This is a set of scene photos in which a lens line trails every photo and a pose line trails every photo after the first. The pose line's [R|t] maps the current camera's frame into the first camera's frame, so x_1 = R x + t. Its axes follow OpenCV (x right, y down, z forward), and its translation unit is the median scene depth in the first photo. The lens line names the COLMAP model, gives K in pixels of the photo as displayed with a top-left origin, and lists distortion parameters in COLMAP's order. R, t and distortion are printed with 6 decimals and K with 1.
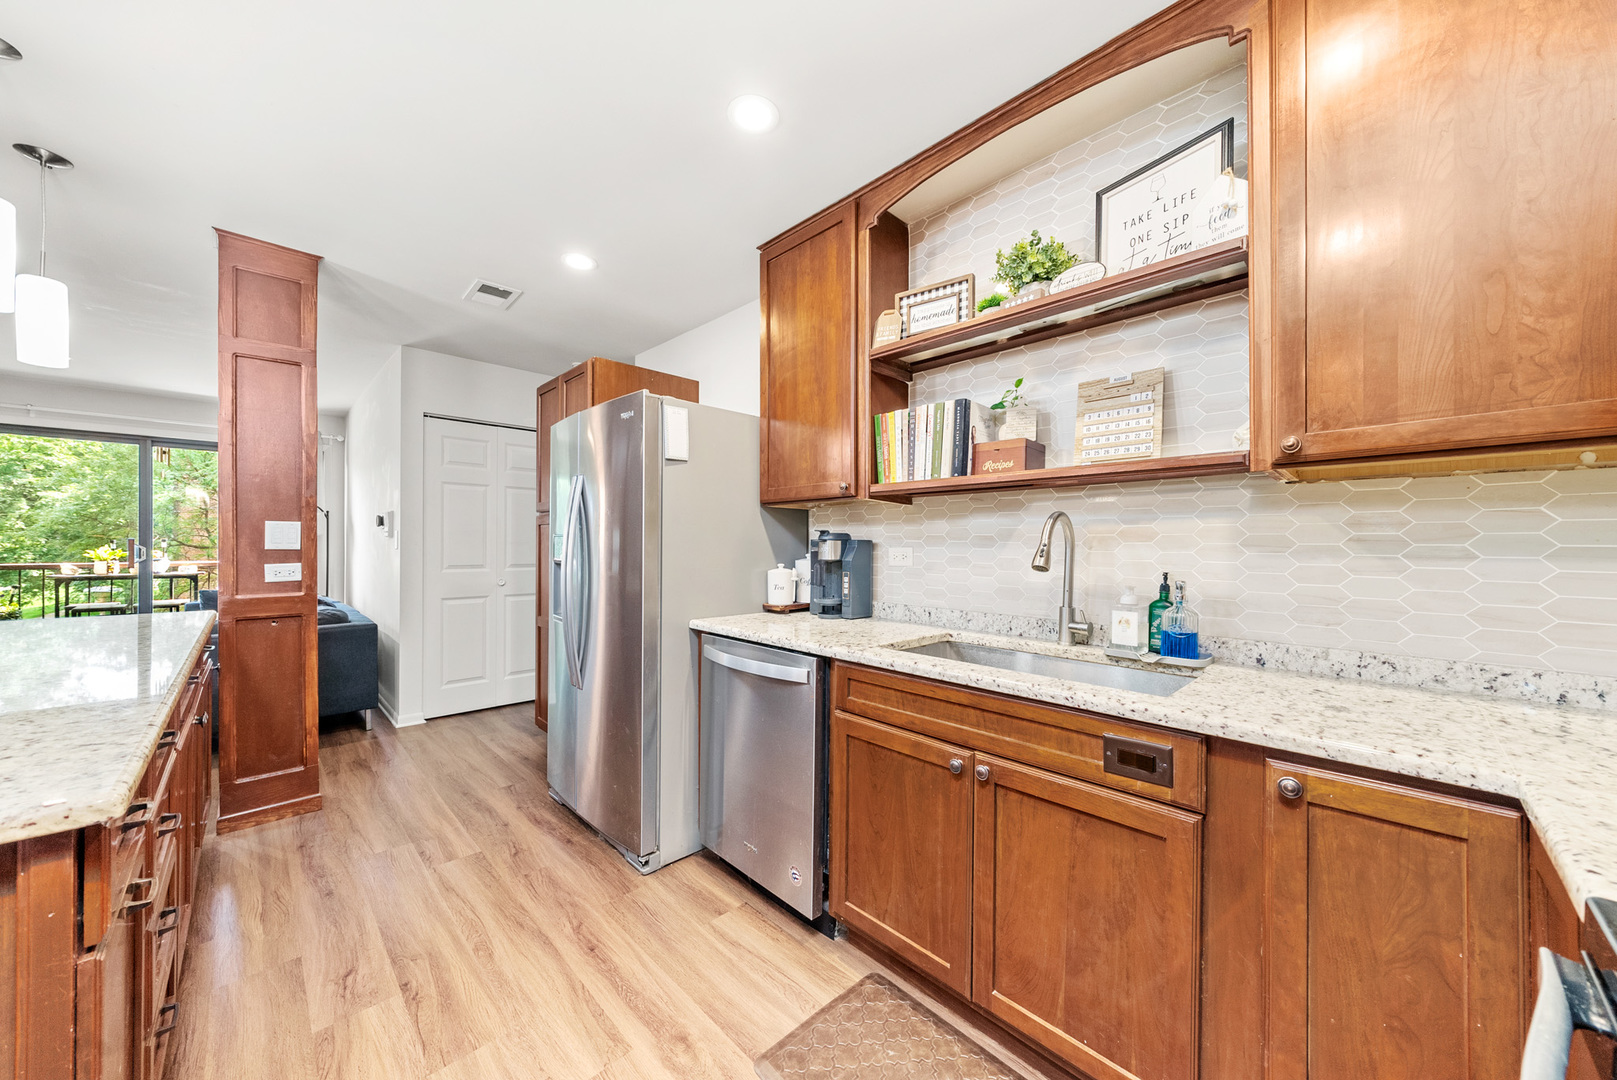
lens RADIAL K [[560.7, 0, 813.4], [0, 560.7, 549.4], [0, 0, 1]] dist [-0.003187, 0.000416]
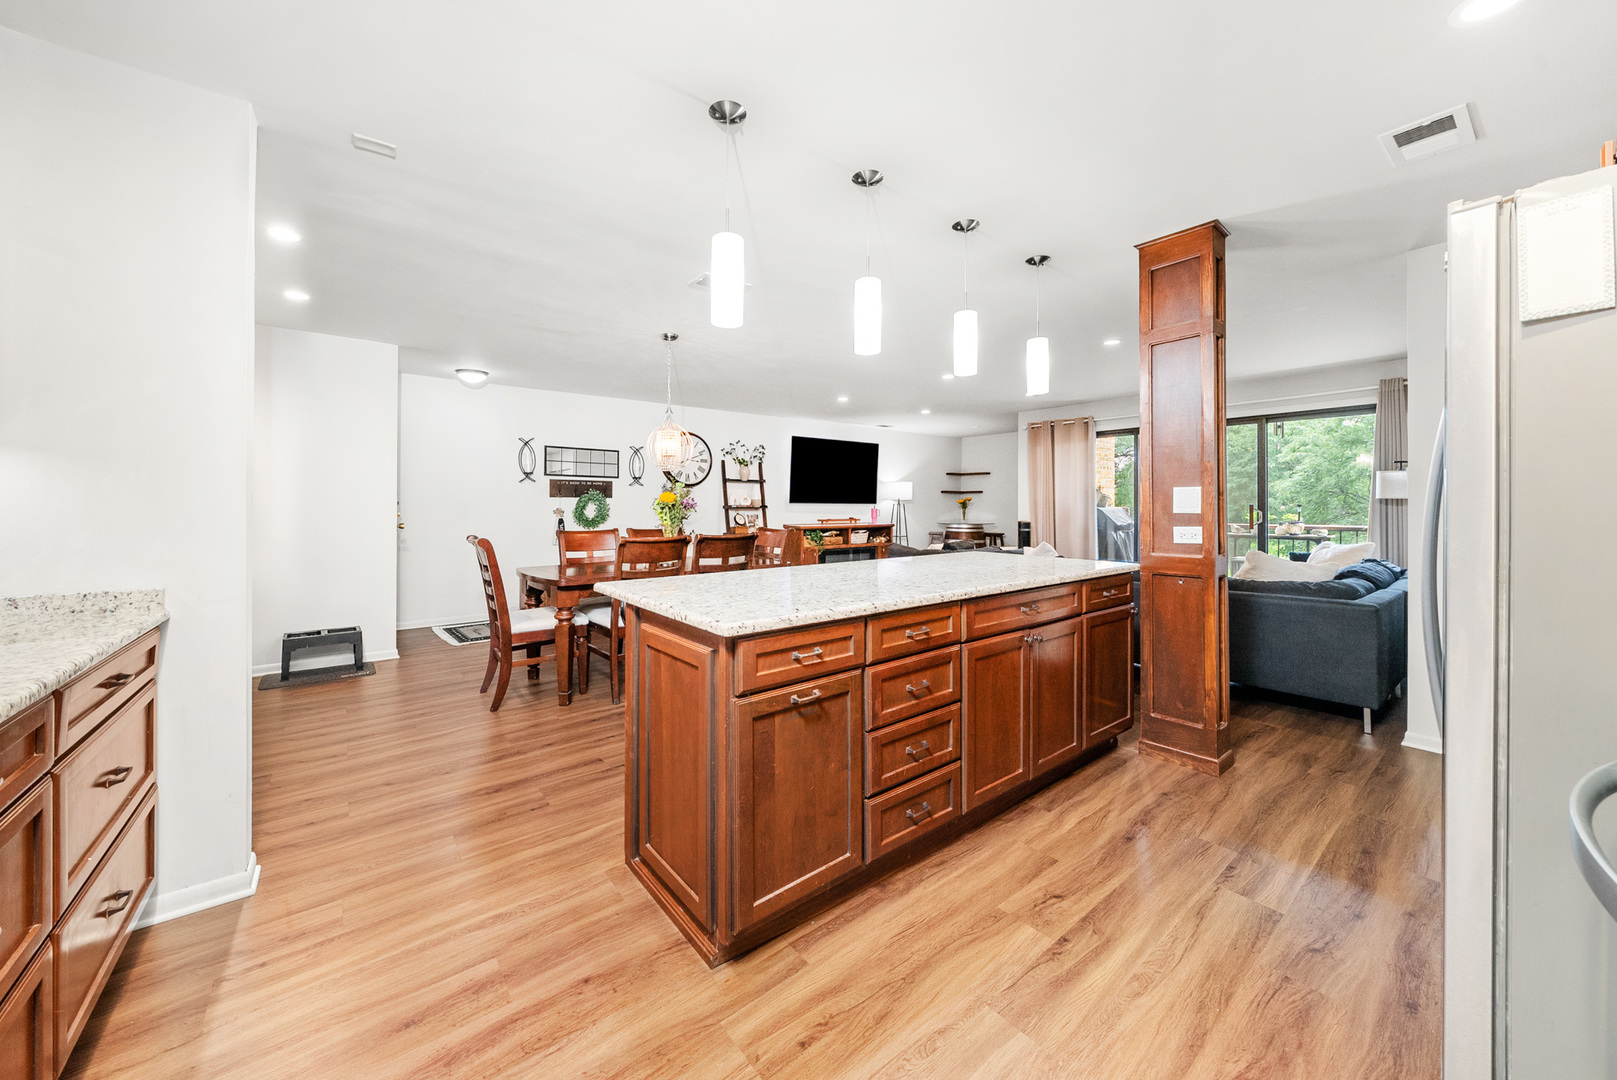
lens RADIAL K [[585.9, 0, 797.3], [0, 585.9, 504.4], [0, 0, 1]] dist [-0.003009, -0.000421]
pose [[-0.122173, -0.008406, -0.992473, 0.298023], [-0.008052, 0.999940, -0.007478, -0.003192], [0.992476, 0.007078, -0.122233, 0.481913]]
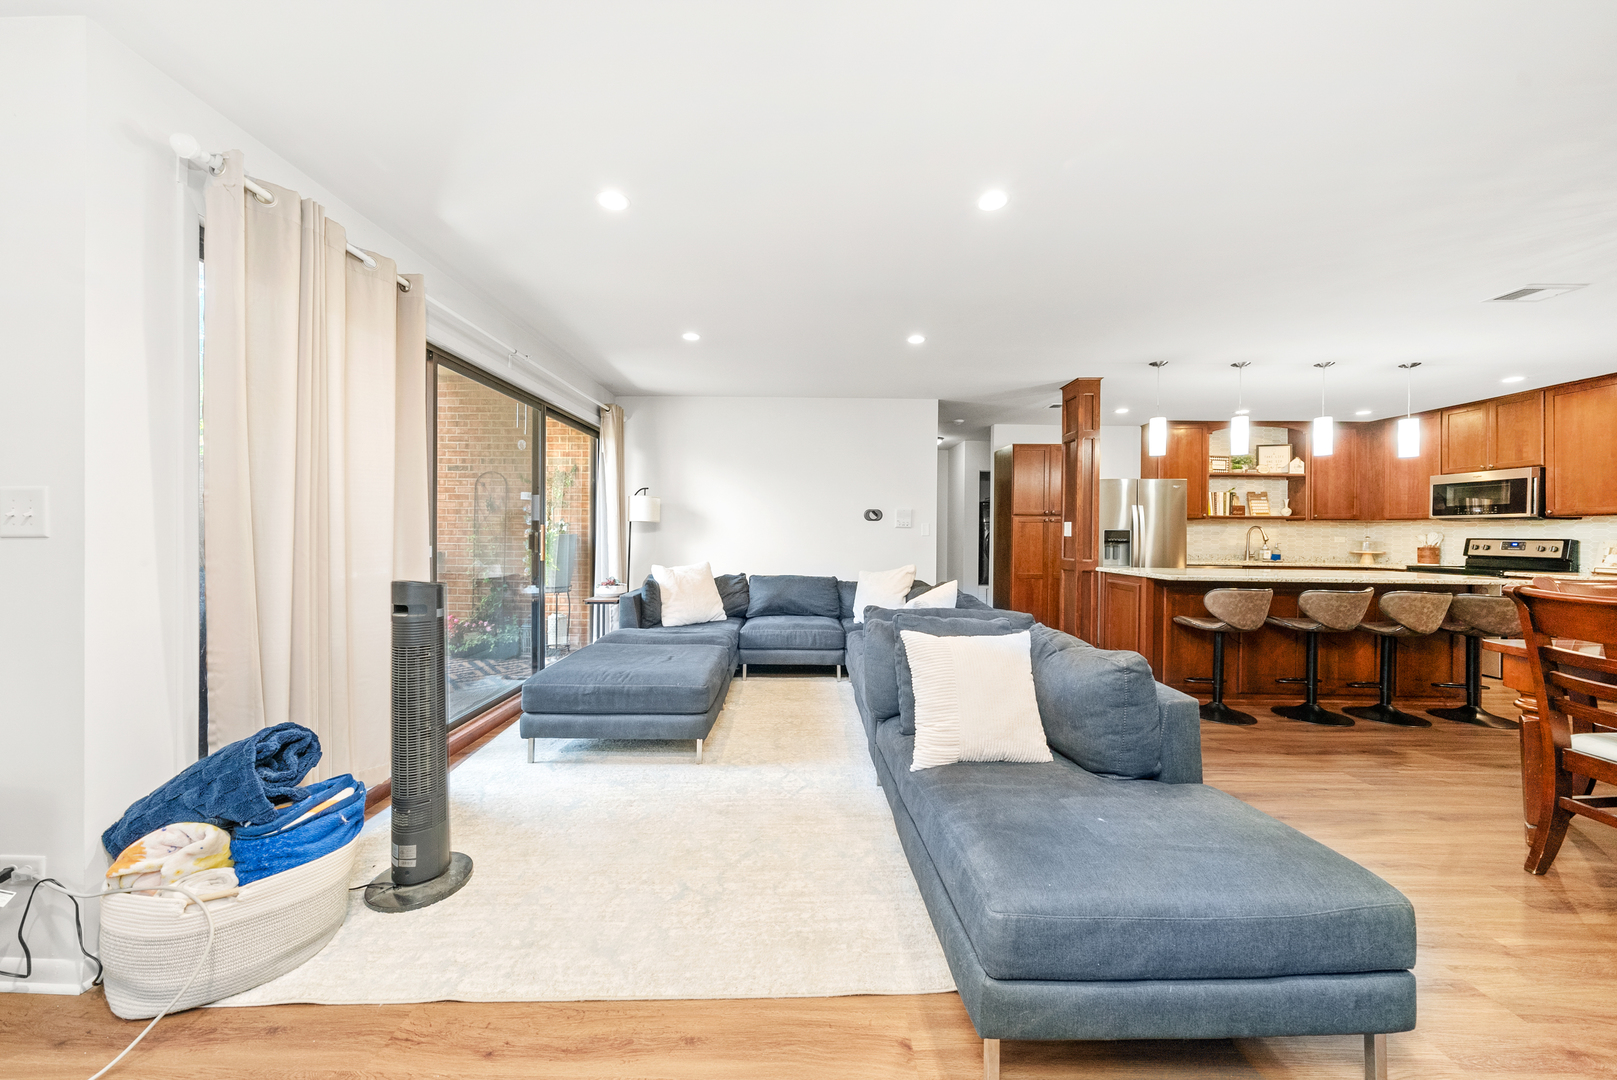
lens RADIAL K [[560.7, 0, 803.4], [0, 560.7, 534.4], [0, 0, 1]] dist [-0.003187, 0.000416]
pose [[0.717351, -0.001848, 0.696710, -3.668842], [0.000144, 0.999997, 0.002505, -0.015216], [-0.696712, -0.001696, 0.717349, 0.325198]]
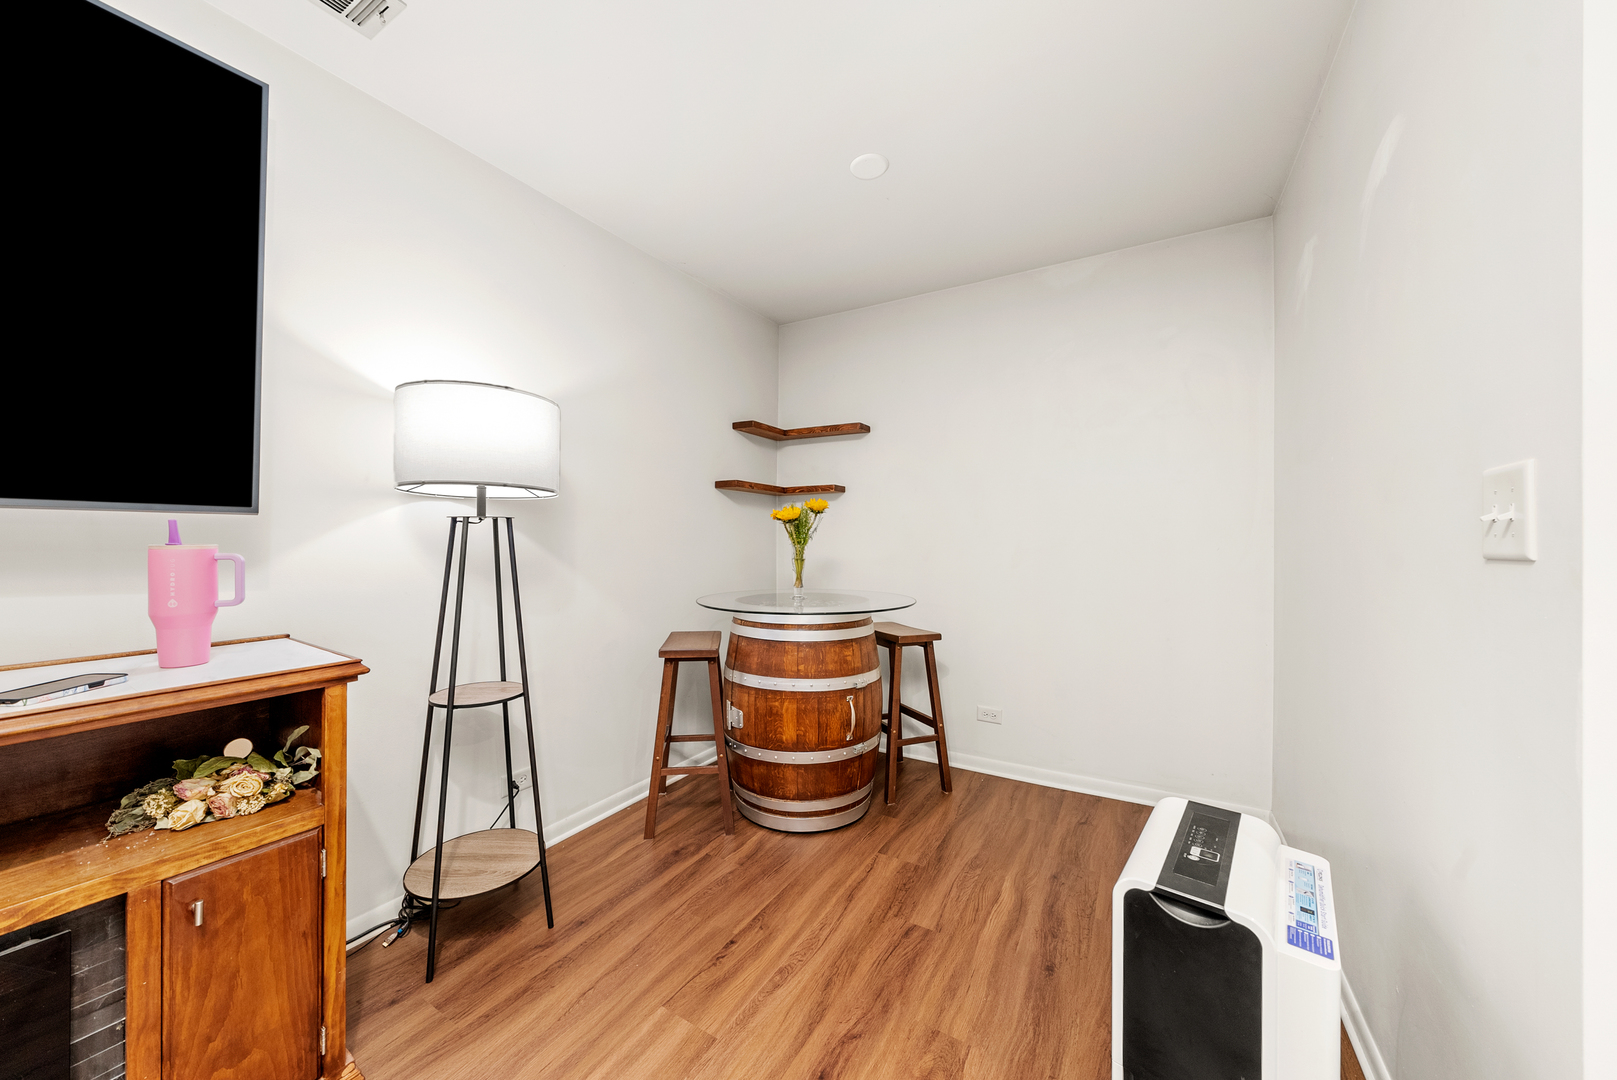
lens RADIAL K [[560.7, 0, 801.6], [0, 560.7, 536.5], [0, 0, 1]] dist [-0.003187, 0.000416]
pose [[0.251204, -0.010358, -0.967879, -3.648860], [-0.010122, 0.999860, -0.013327, -0.016663], [0.967881, 0.013145, 0.251064, 0.970190]]
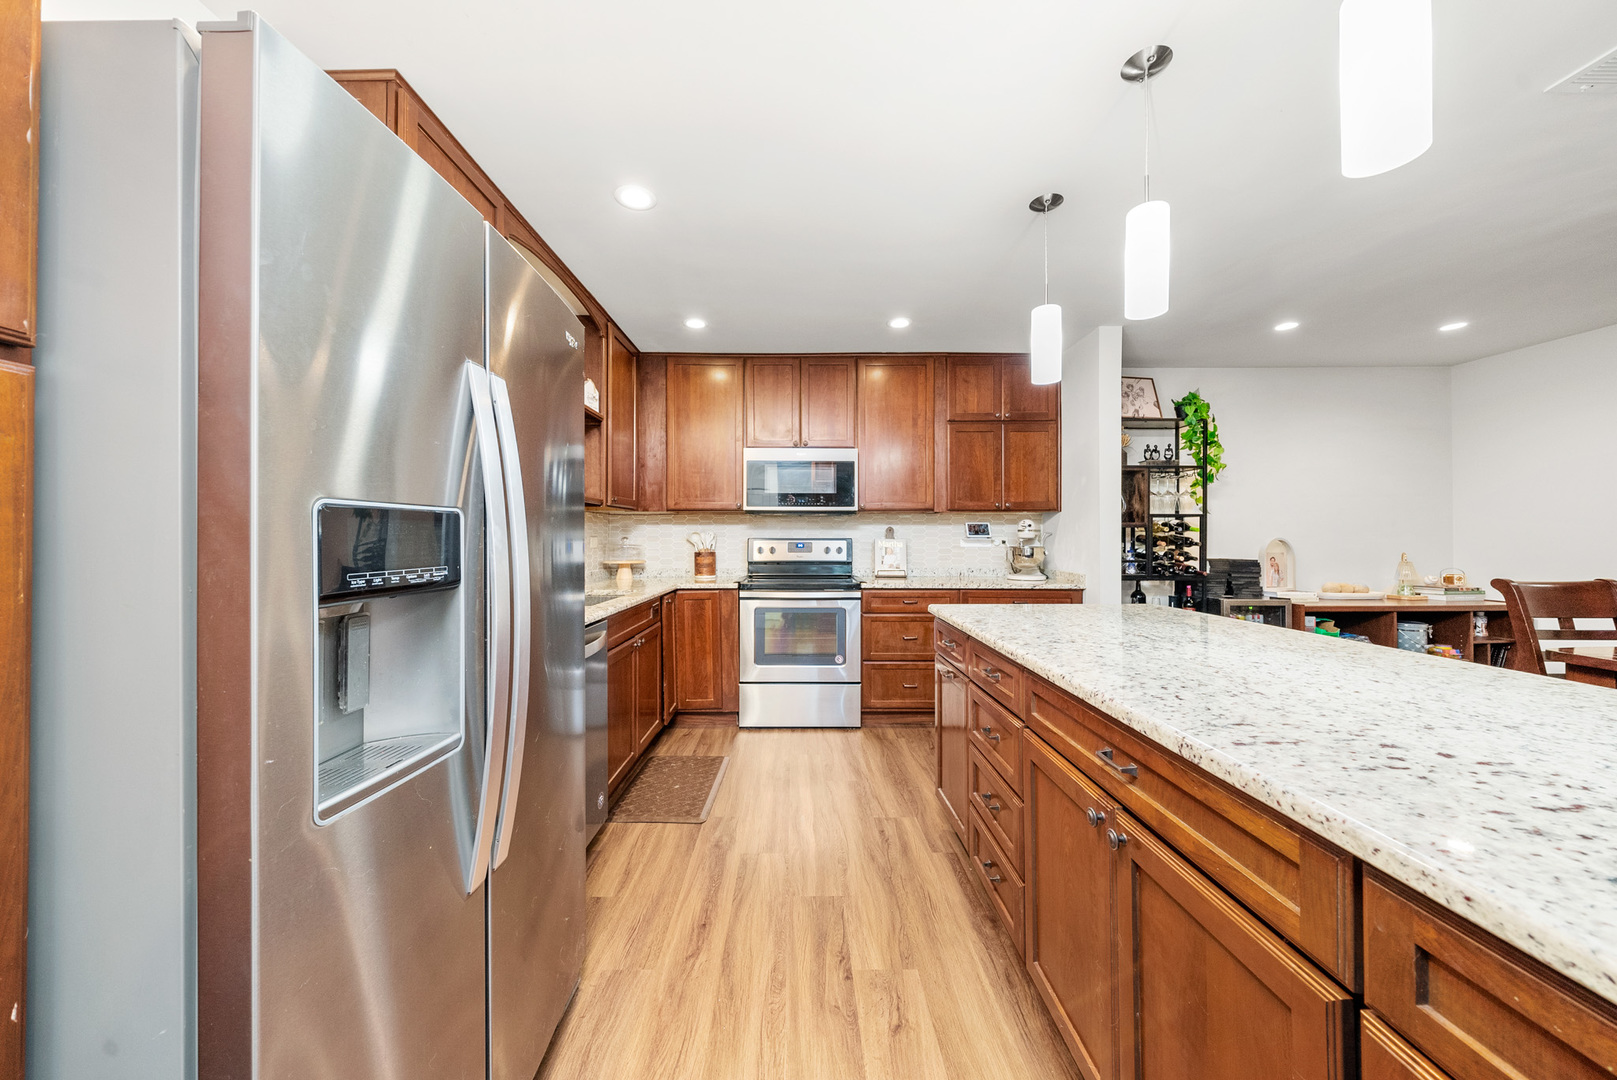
lens RADIAL K [[560.7, 0, 796.0], [0, 560.7, 529.5], [0, 0, 1]] dist [-0.003187, 0.000416]
pose [[-0.704654, 0.002334, 0.709547, -1.038243], [-0.000332, 0.999993, -0.003619, -0.013877], [-0.709551, -0.002786, -0.704649, 1.336997]]
